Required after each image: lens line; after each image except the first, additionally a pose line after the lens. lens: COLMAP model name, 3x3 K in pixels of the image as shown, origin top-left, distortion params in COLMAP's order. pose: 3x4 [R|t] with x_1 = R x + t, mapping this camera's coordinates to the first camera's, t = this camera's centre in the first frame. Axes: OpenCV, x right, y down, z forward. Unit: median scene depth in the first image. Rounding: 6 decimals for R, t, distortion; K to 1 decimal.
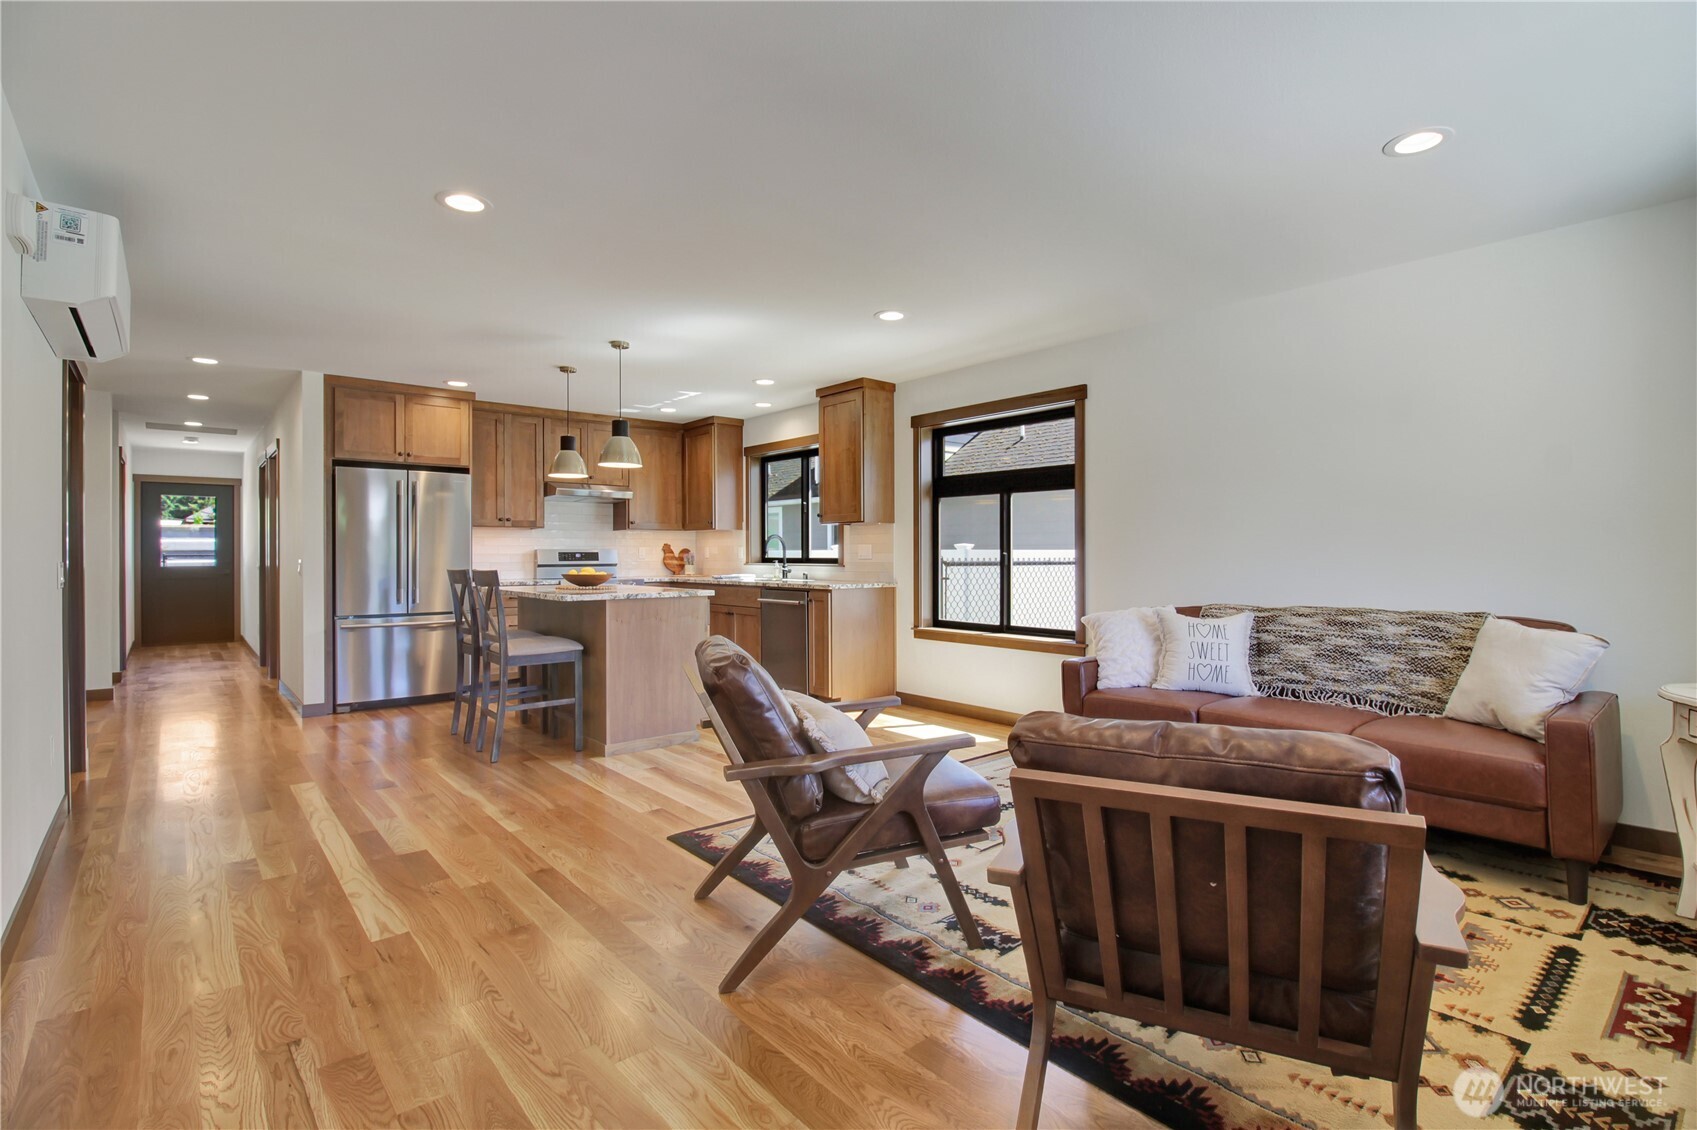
lens RADIAL K [[798.5, 0, 866.5], [0, 798.5, 555.5], [0, 0, 1]] dist [0.017274, -0.019693]
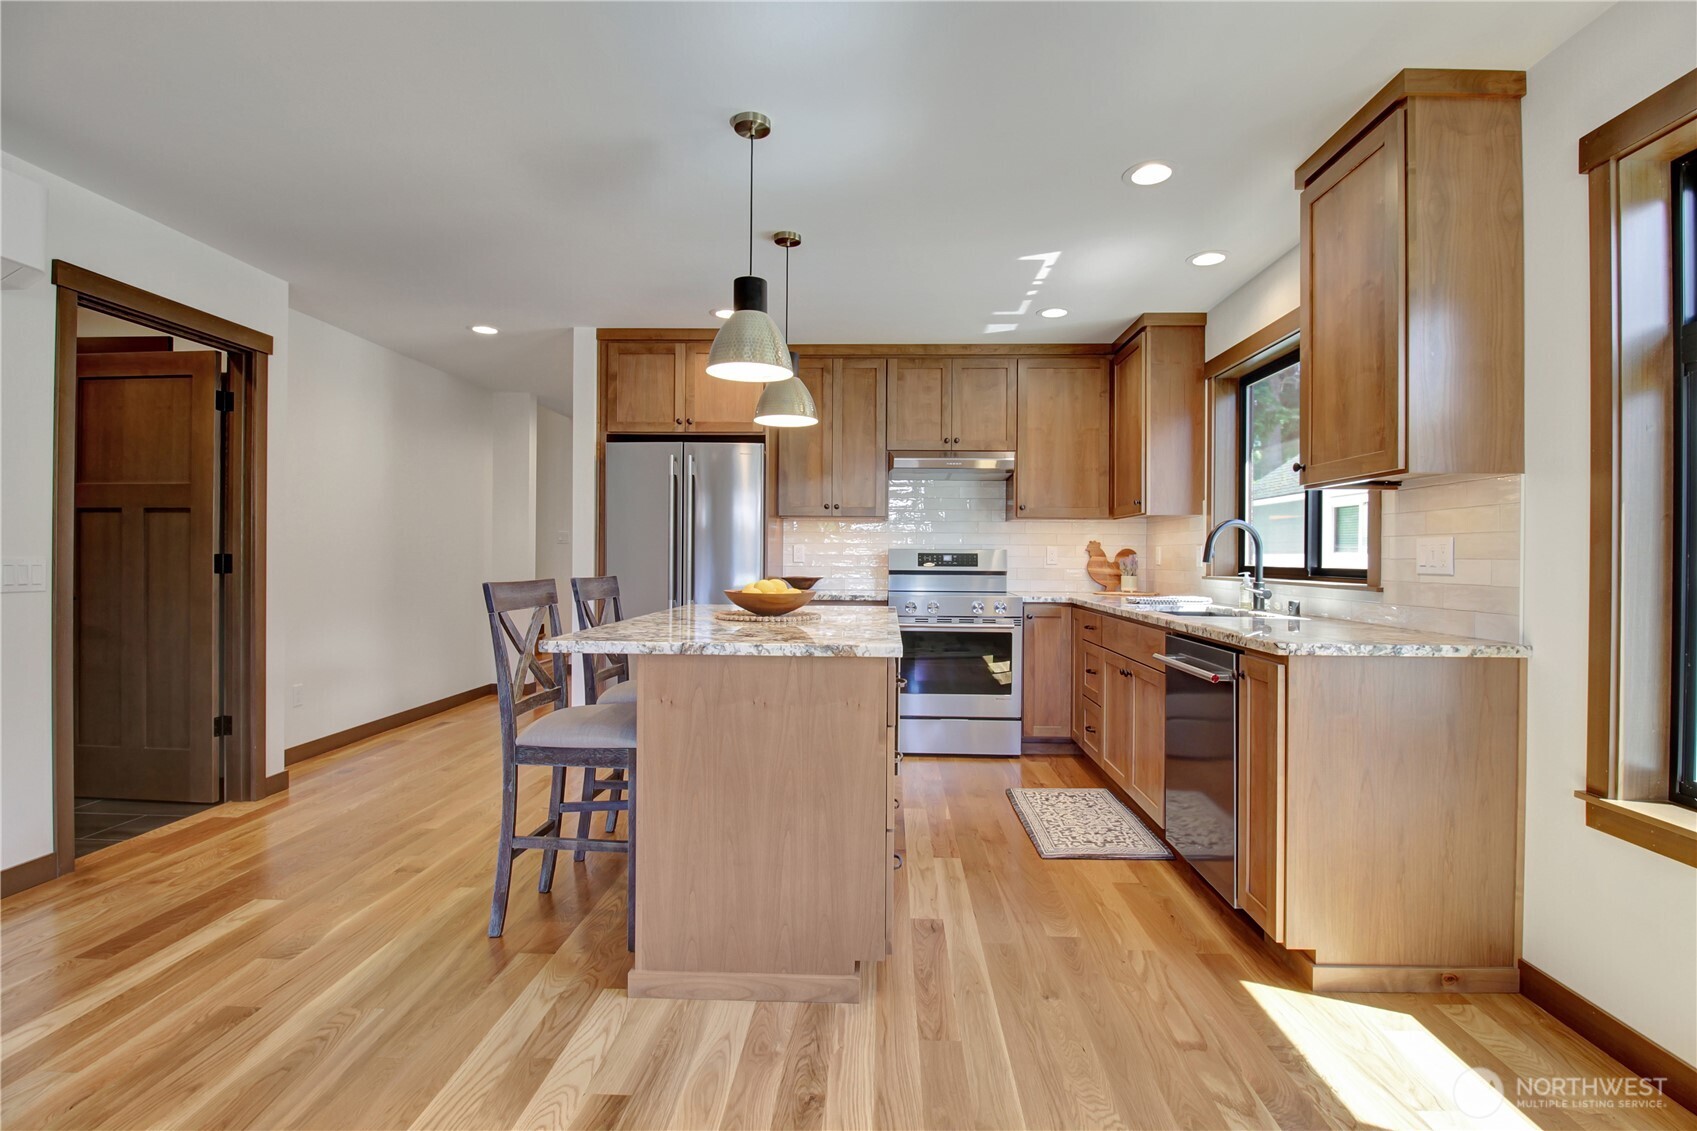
lens RADIAL K [[798.5, 0, 866.5], [0, 798.5, 556.0], [0, 0, 1]] dist [0.017274, -0.019693]
pose [[0.732416, 0.009265, -0.680795, 0.063175], [-0.011434, 0.999934, 0.001307, -0.002285], [0.680762, 0.006827, 0.732473, 0.554522]]
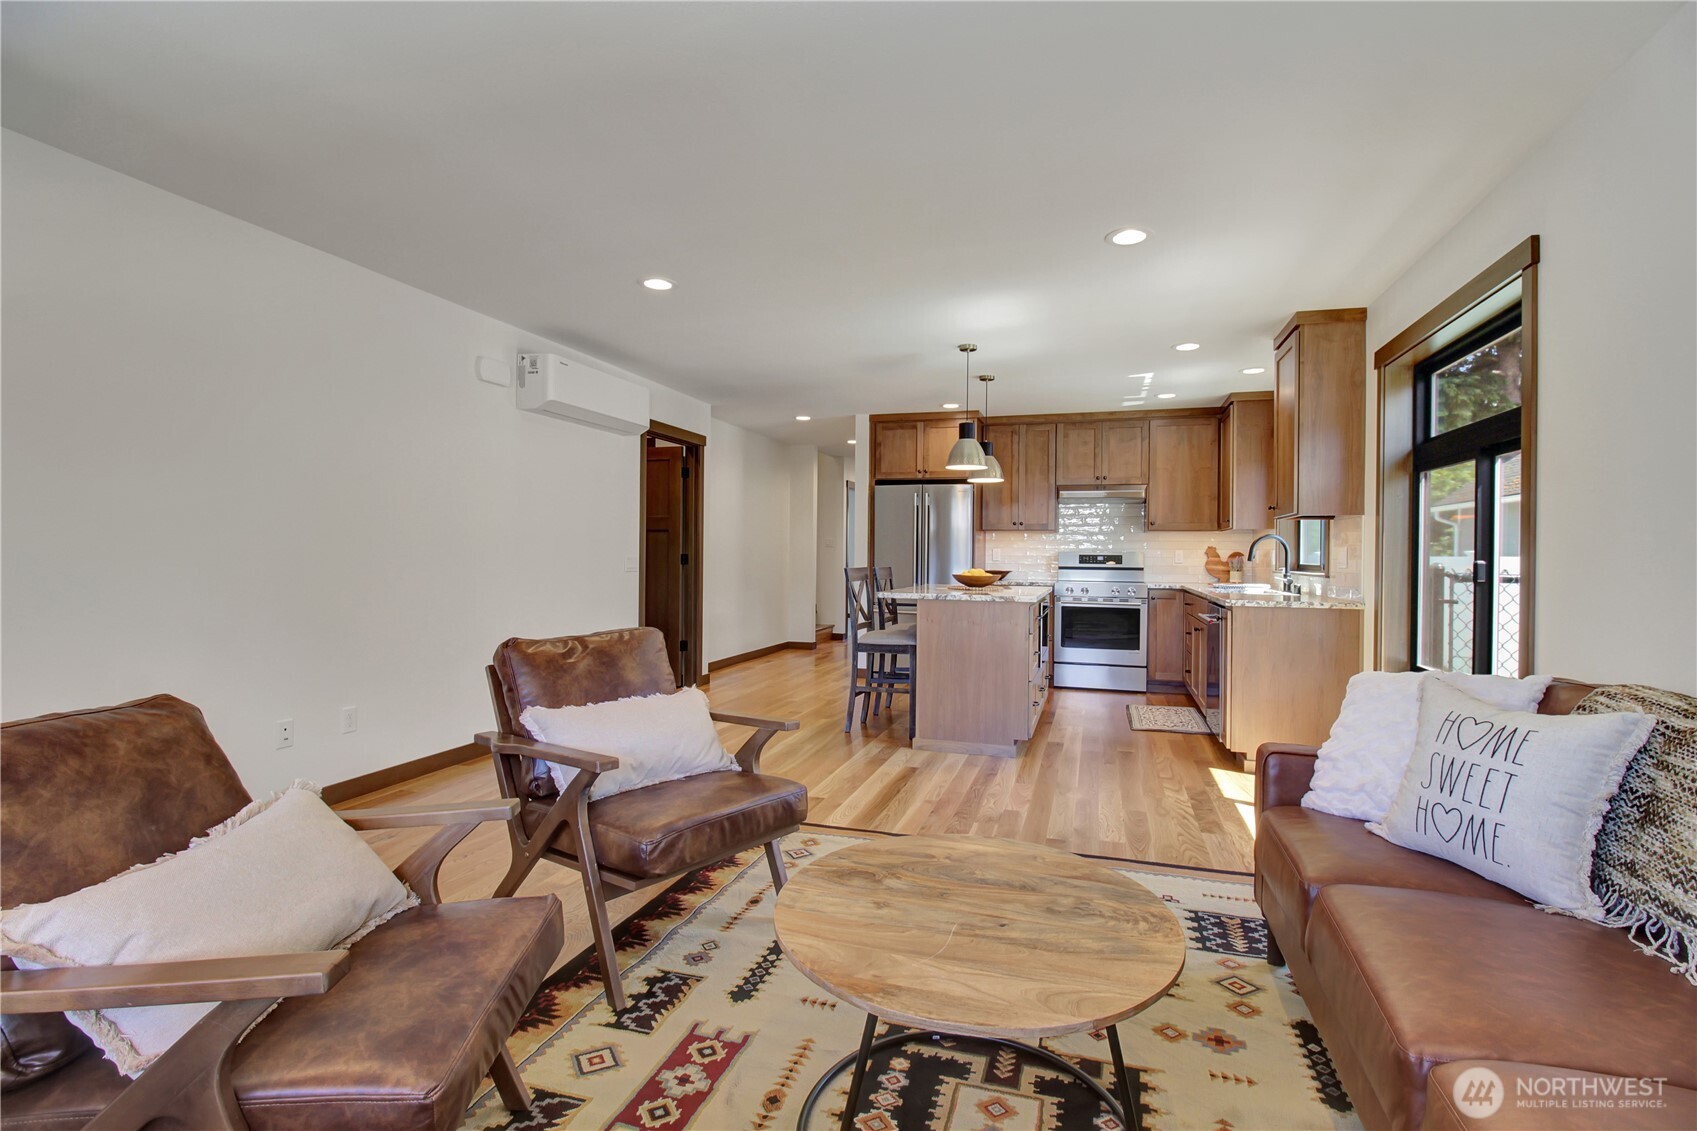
lens RADIAL K [[798.5, 0, 866.5], [0, 798.5, 556.0], [0, 0, 1]] dist [0.017274, -0.019693]
pose [[0.533546, 0.010624, -0.845704, 0.383036], [-0.014374, 0.999891, 0.003493, -0.002598], [0.845649, 0.010292, 0.533640, 0.287170]]
